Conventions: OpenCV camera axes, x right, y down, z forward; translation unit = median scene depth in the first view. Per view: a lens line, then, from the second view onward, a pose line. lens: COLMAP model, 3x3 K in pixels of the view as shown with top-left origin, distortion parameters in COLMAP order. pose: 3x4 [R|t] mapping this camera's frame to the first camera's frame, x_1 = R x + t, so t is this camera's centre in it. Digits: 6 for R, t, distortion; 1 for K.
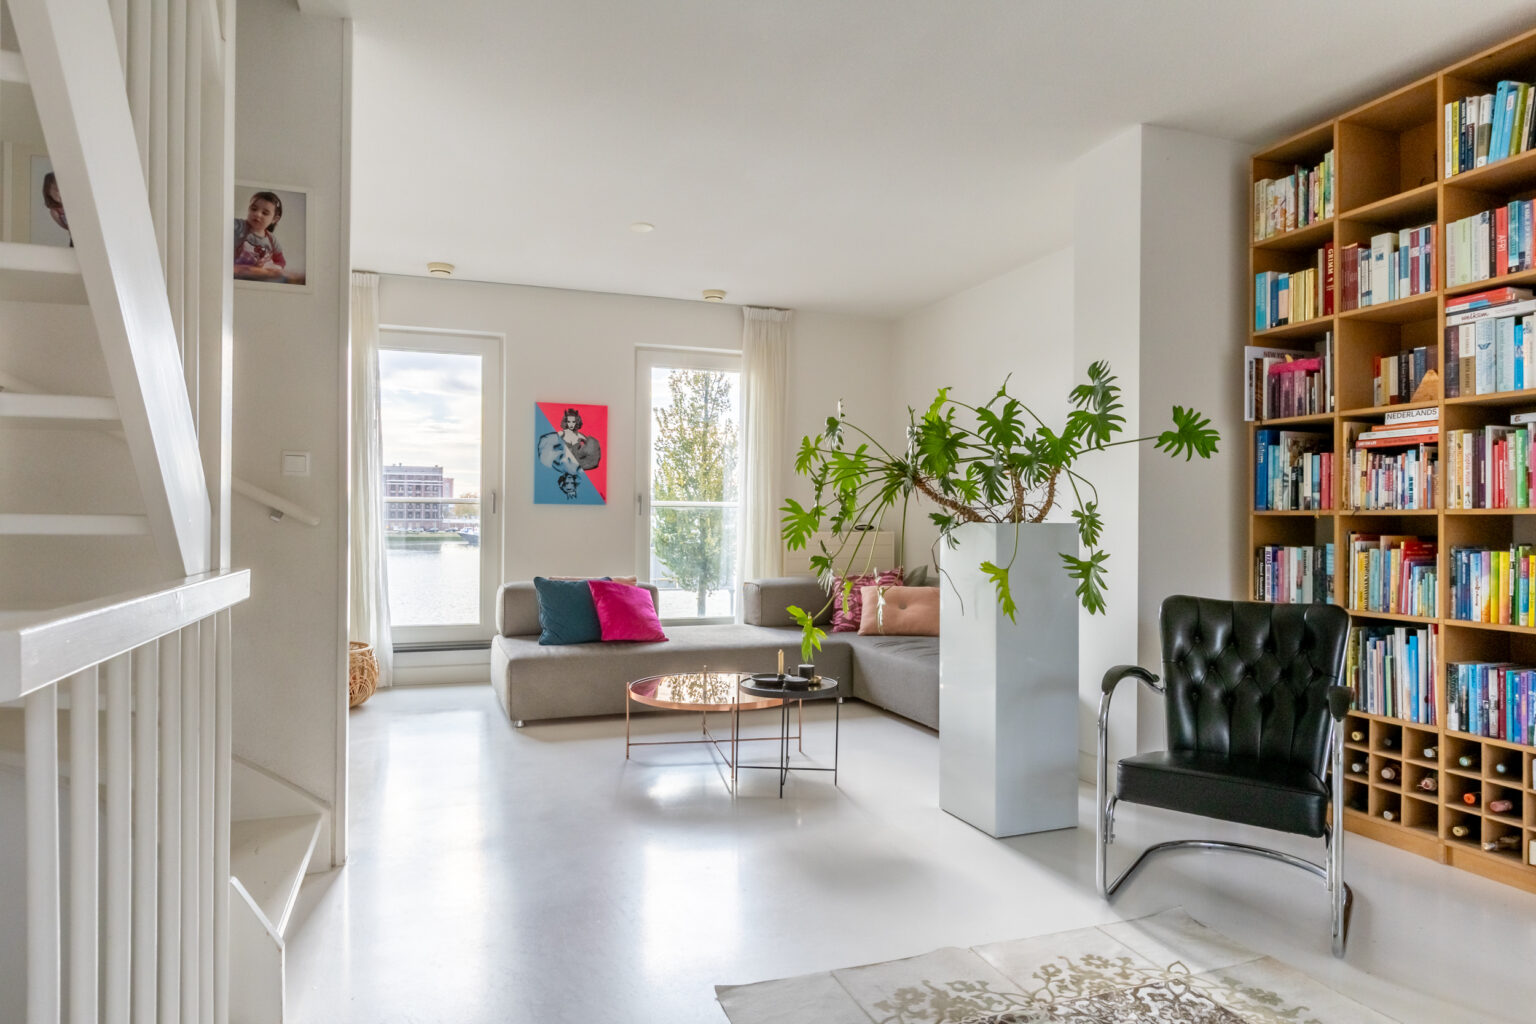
lens RADIAL K [[905.9, 0, 751.4], [0, 905.9, 517.9], [0, 0, 1]] dist [0.001781, 0.000748]
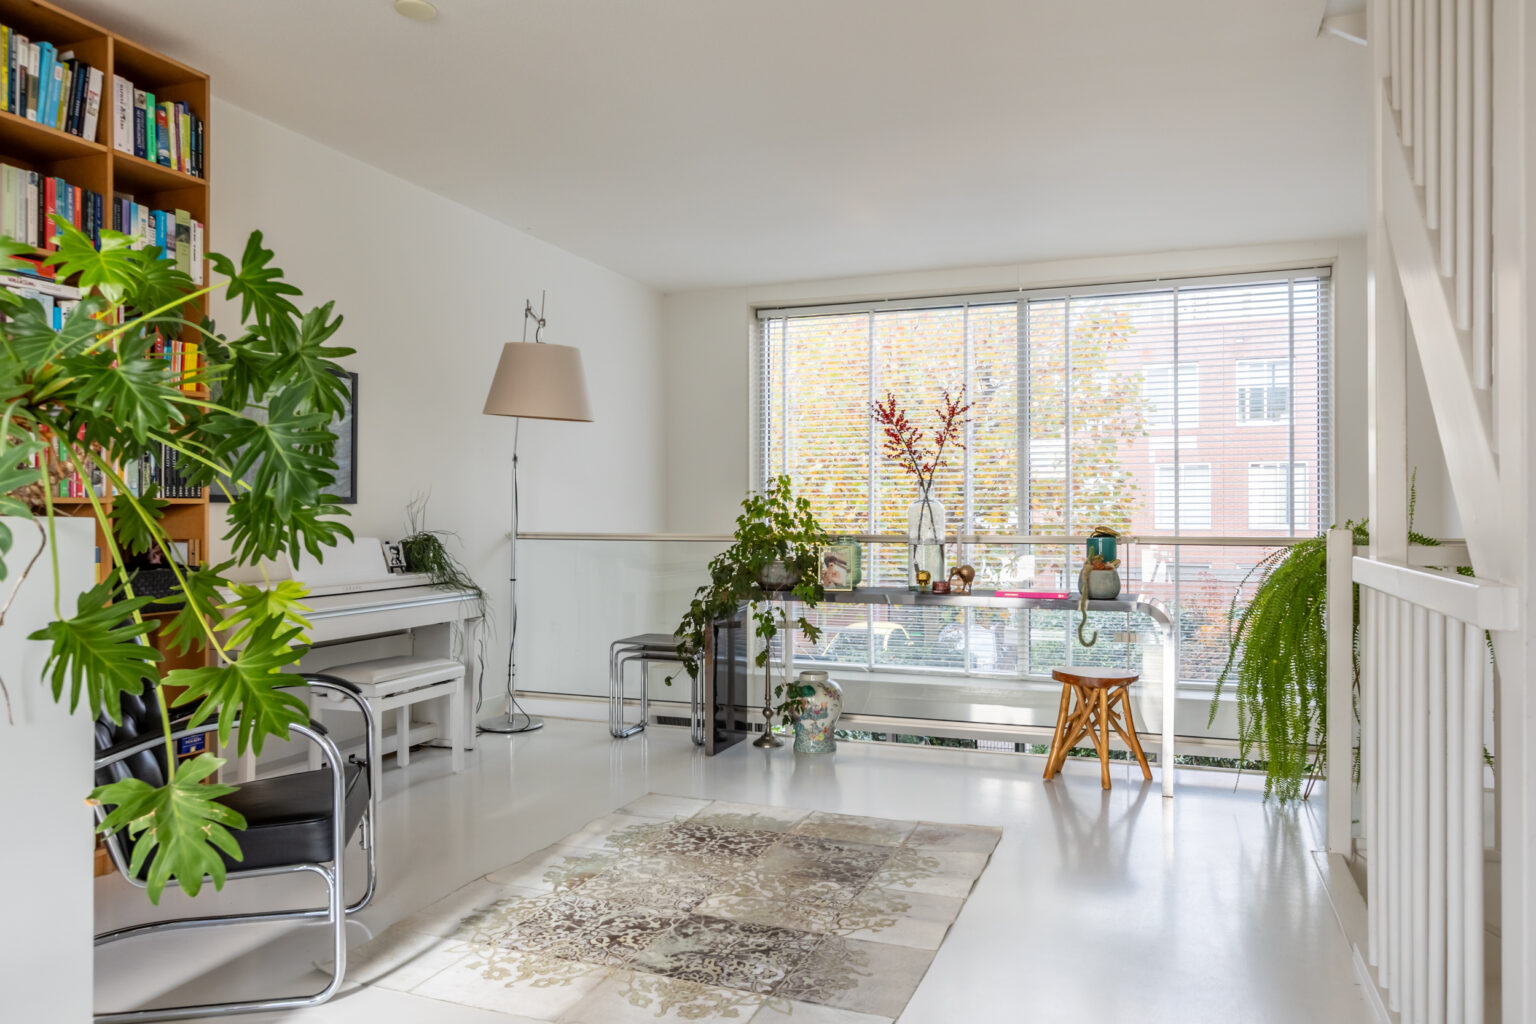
lens RADIAL K [[1054.6, 0, 763.8], [0, 1054.6, 514.8], [0, 0, 1]] dist [0.000647, -0.003008]
pose [[-0.760362, -0.004576, 0.649484, -0.395950], [-0.005065, 0.999987, 0.001116, 0.002919], [-0.649480, -0.002440, -0.760375, 1.190220]]
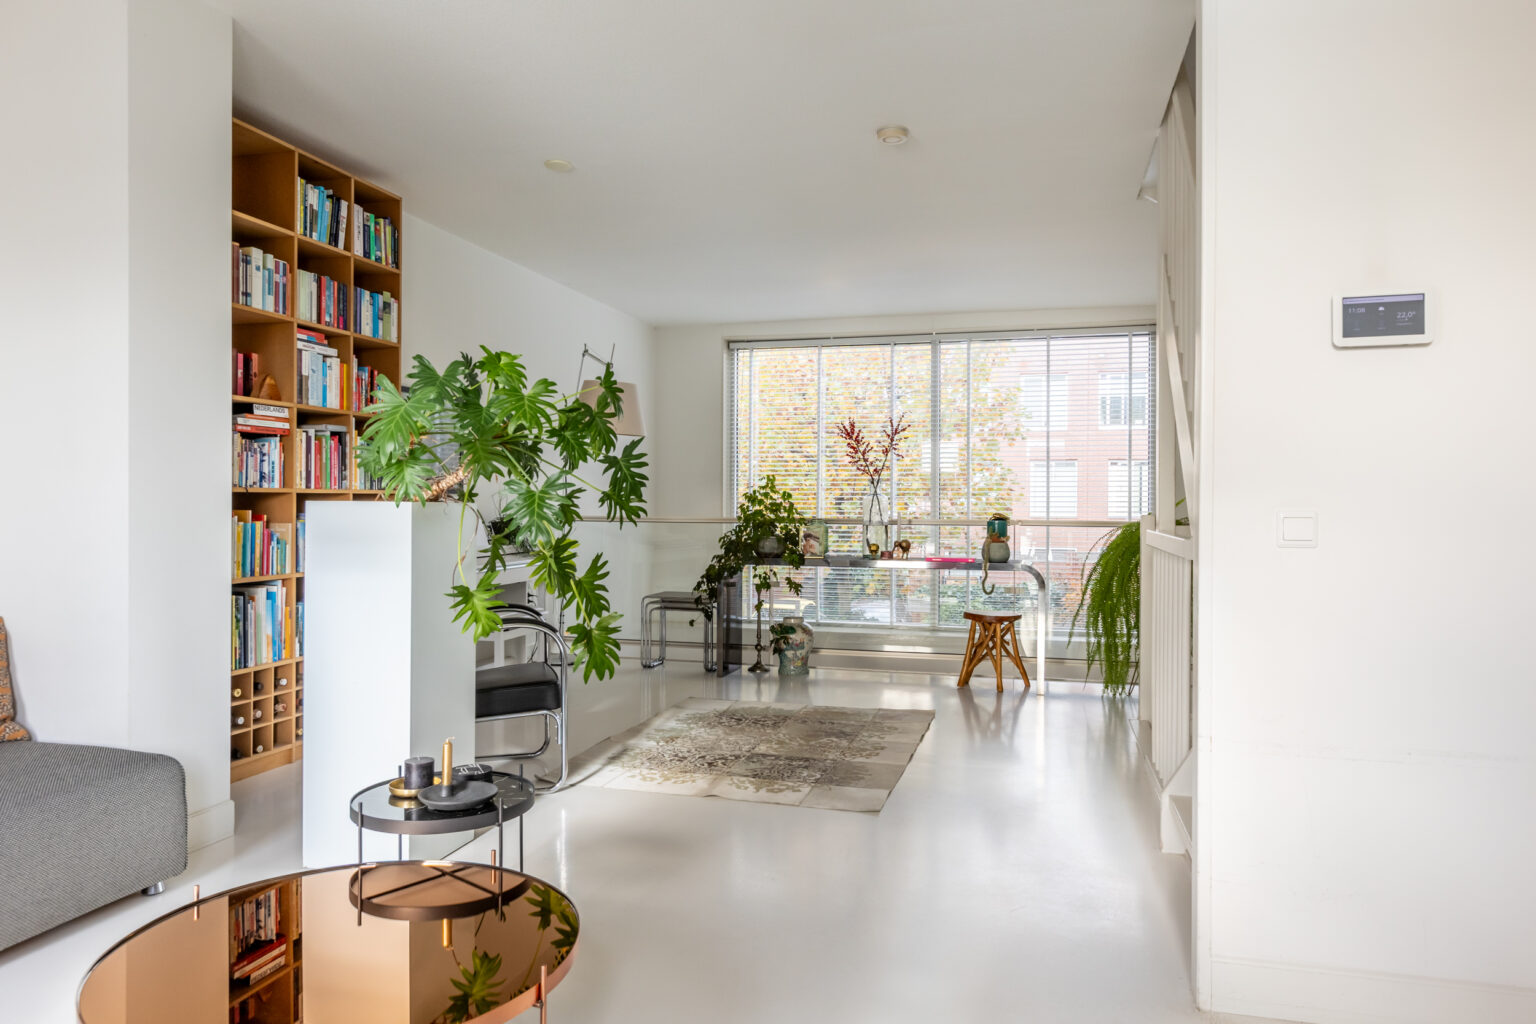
lens RADIAL K [[981.6, 0, 768.0], [0, 981.6, 512.0], [0, 0, 1]] dist [-0.001370, 0.000118]
pose [[-0.818648, -0.013554, 0.574136, -0.550986], [-0.010503, 0.999908, 0.008629, 0.004260], [-0.574200, 0.001034, -0.818715, 1.635443]]
